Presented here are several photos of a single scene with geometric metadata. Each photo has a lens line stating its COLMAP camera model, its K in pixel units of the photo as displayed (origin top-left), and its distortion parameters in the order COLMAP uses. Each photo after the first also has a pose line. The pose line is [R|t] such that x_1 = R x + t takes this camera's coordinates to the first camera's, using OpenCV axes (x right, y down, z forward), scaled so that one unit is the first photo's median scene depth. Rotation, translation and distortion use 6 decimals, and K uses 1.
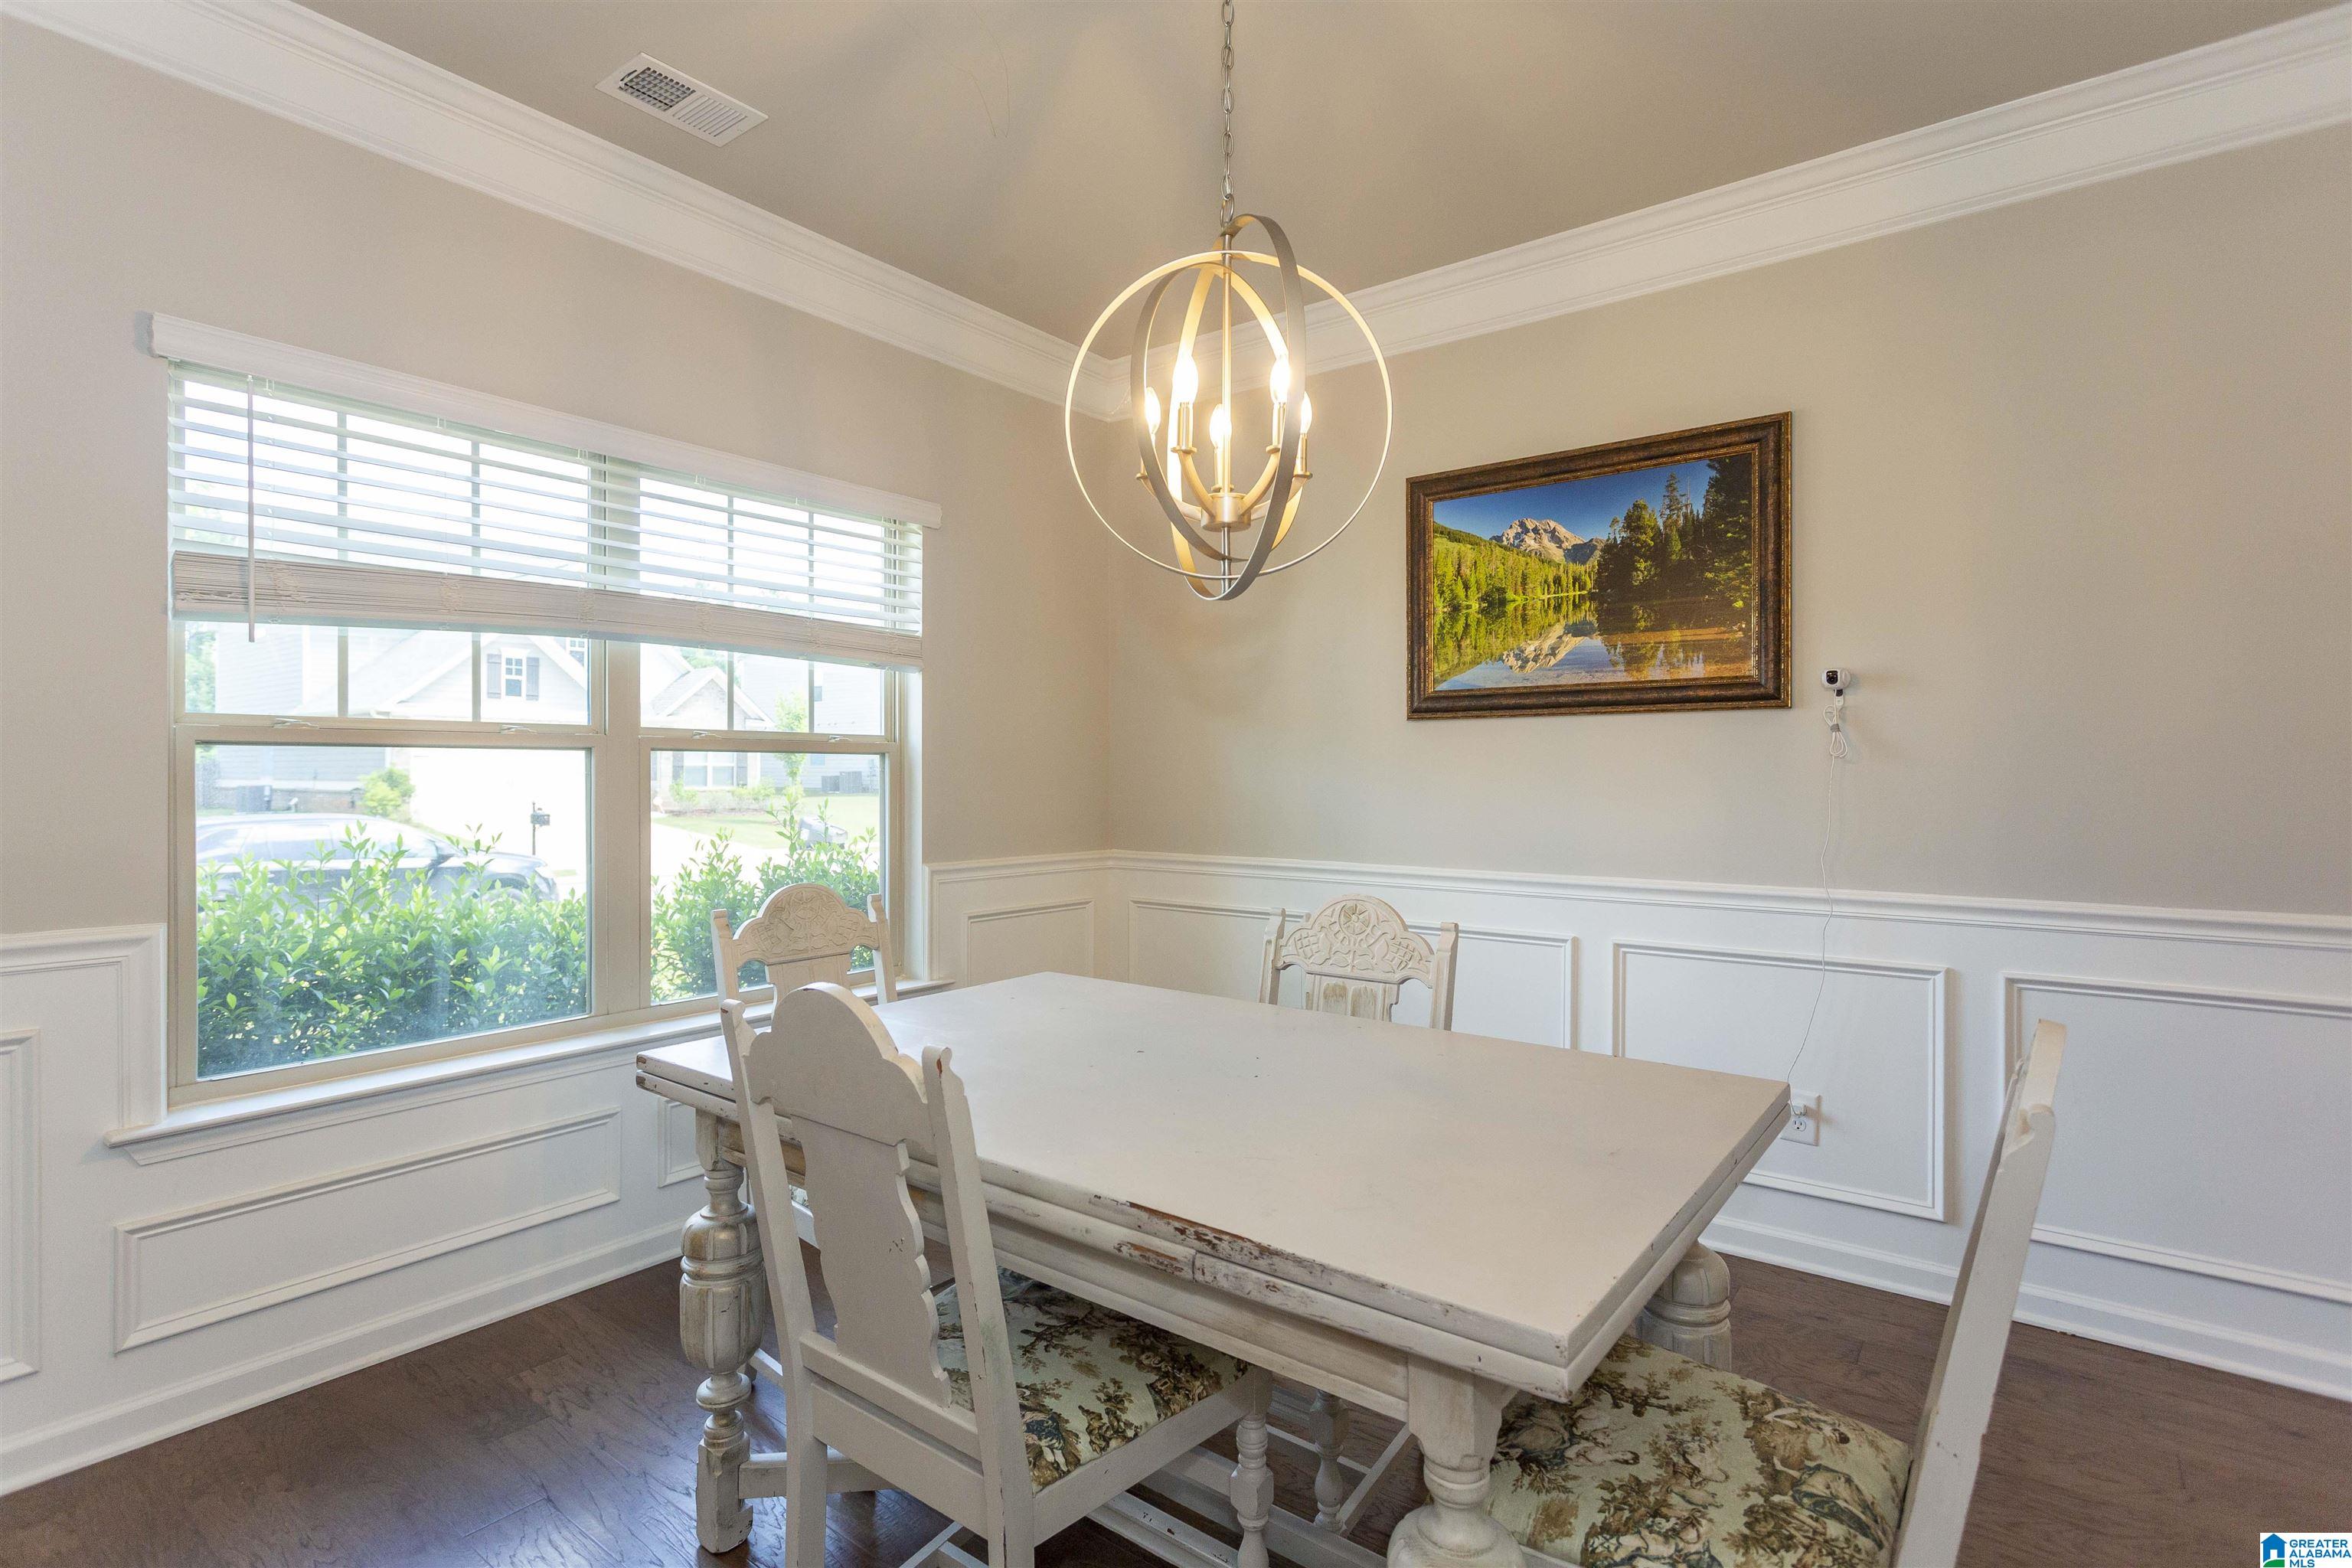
lens RADIAL K [[1124.1, 0, 1152.1], [0, 1124.1, 758.8], [0, 0, 1]] dist [0.002549, 0.000728]
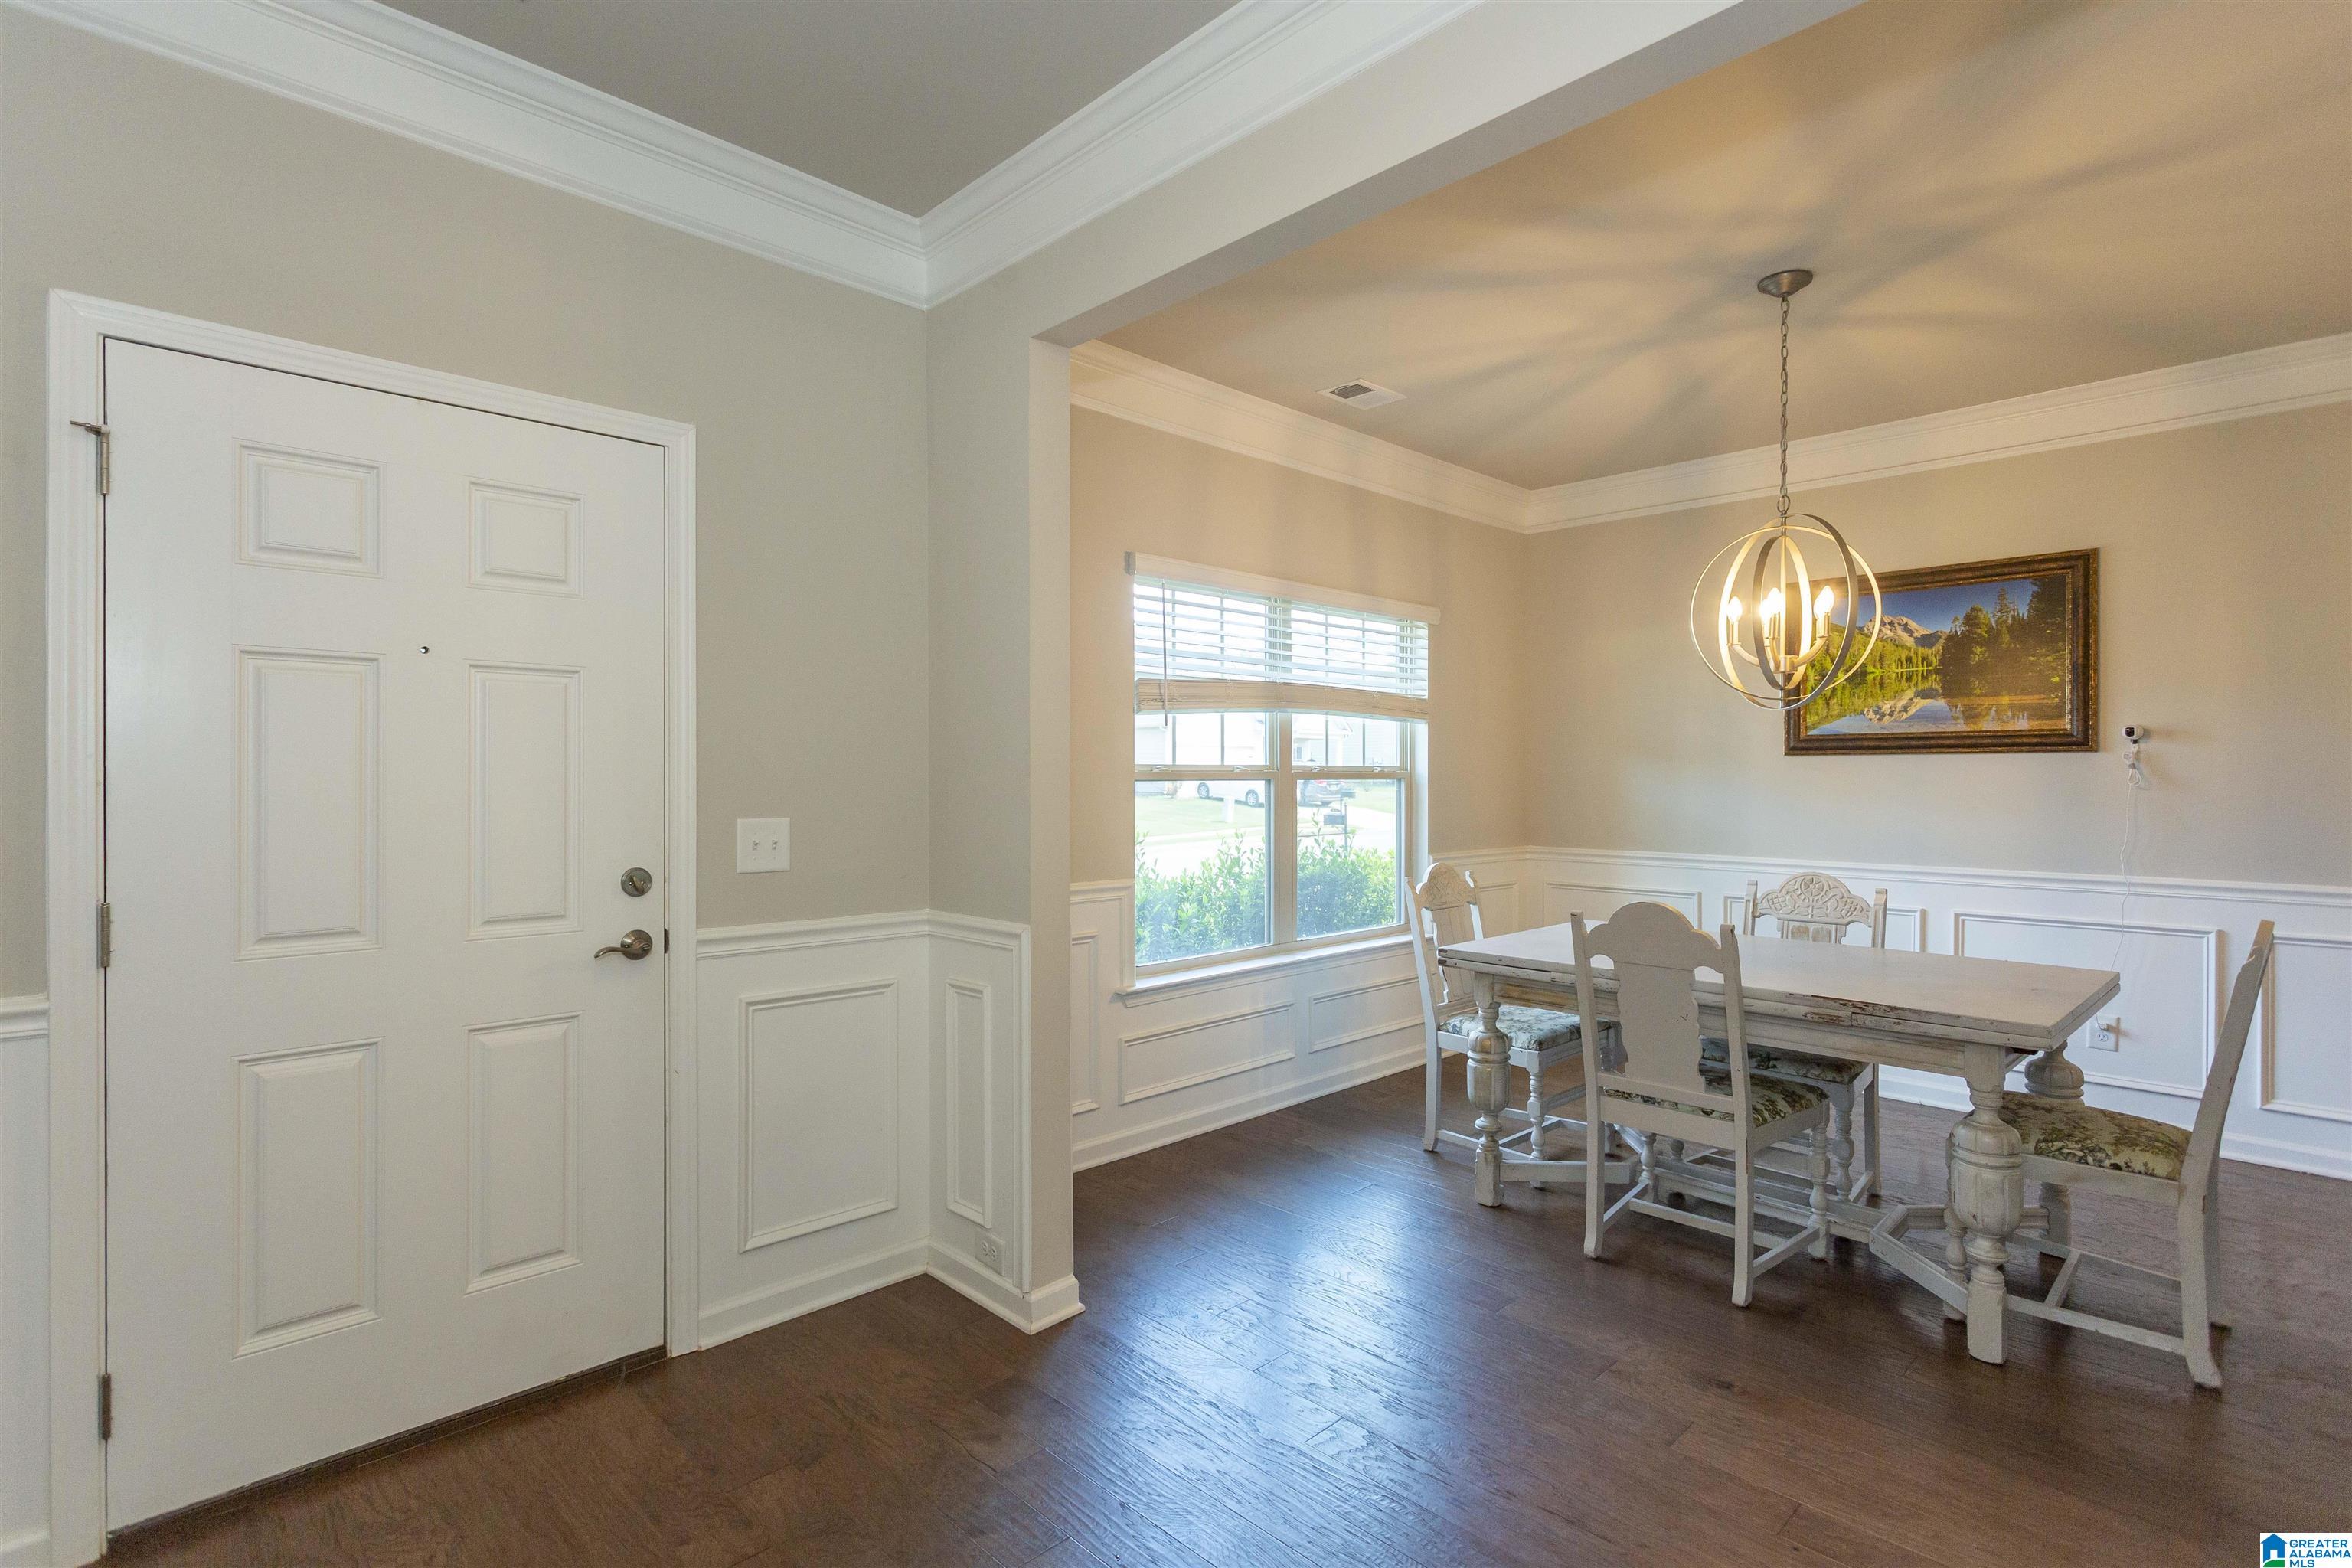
lens RADIAL K [[1112.9, 0, 1157.4], [0, 1112.9, 767.4], [0, 0, 1]] dist [0.005746, 0.000737]
pose [[0.989443, -0.002132, -0.144910, -0.397134], [0.003029, 0.999978, 0.005969, -0.034369], [0.144894, -0.006345, 0.989427, -0.567080]]
